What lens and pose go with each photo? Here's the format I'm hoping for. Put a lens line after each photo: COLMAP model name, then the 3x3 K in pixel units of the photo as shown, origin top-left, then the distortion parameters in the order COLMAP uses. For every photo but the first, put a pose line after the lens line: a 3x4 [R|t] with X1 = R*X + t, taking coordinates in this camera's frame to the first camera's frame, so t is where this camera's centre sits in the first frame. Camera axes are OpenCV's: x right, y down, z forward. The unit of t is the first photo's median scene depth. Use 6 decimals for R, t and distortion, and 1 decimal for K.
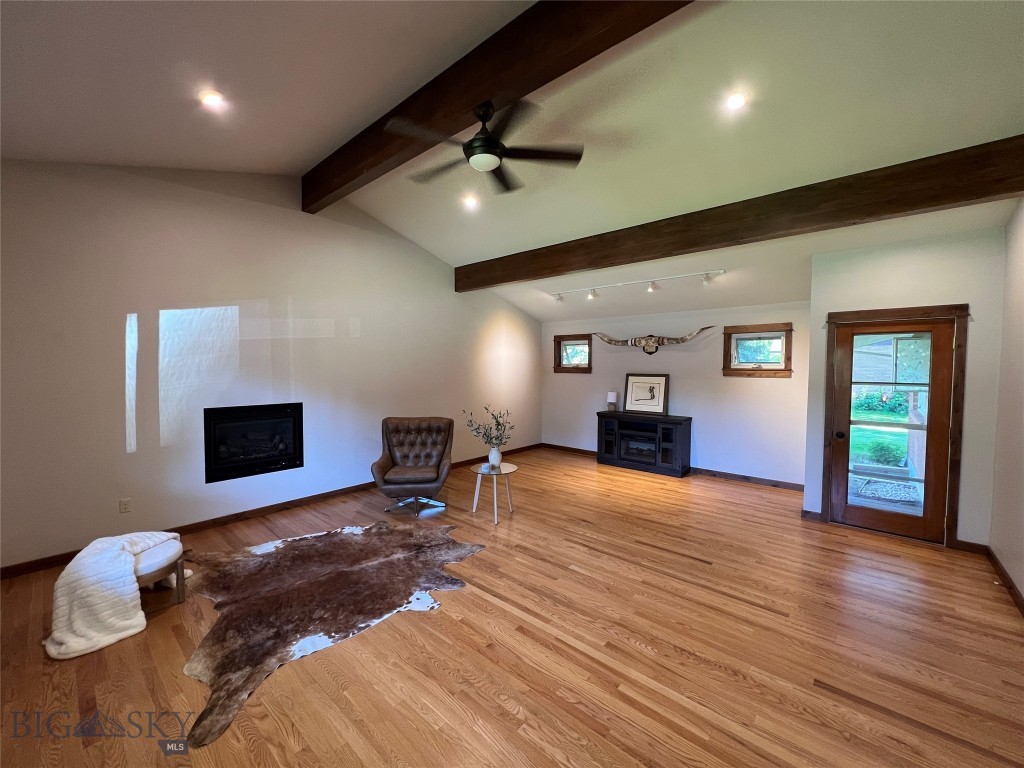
lens RADIAL K [[410.5, 0, 510.9], [0, 410.5, 381.0], [0, 0, 1]] dist [-0.002148, 0.000037]
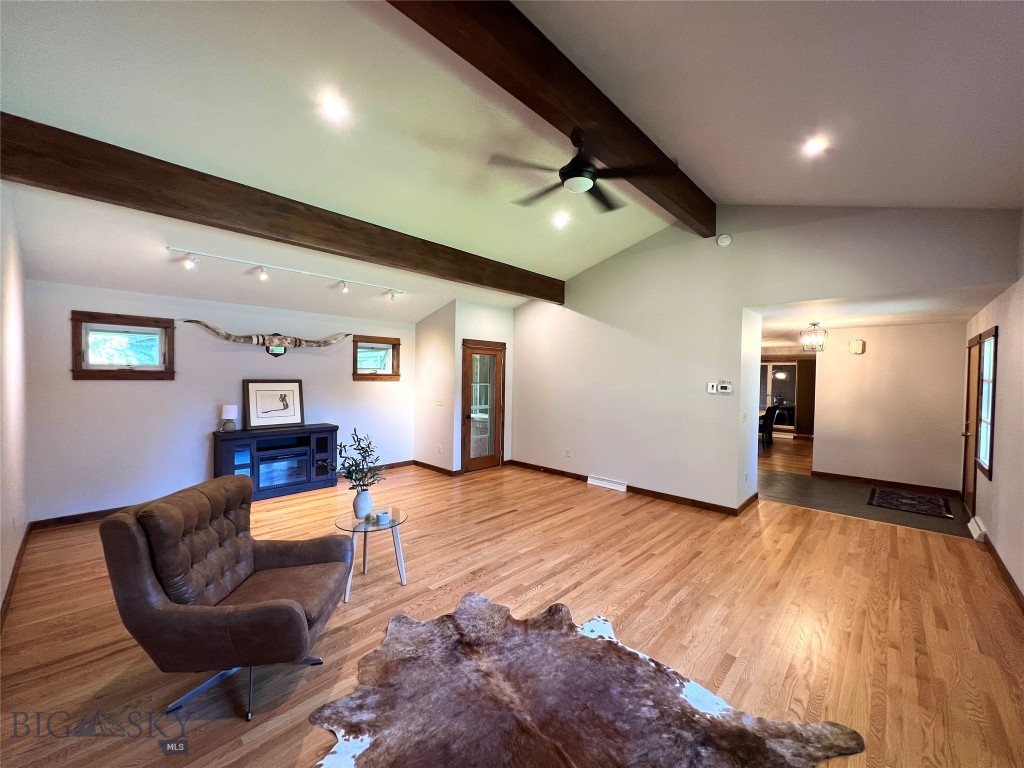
lens RADIAL K [[410.5, 0, 511.7], [0, 410.5, 383.3], [0, 0, 1]] dist [-0.002148, 0.000037]
pose [[0.028577, -0.025255, 0.999272, -0.691265], [0.020928, 0.999477, 0.024662, -0.029028], [-0.999372, 0.020208, 0.029091, 0.698195]]
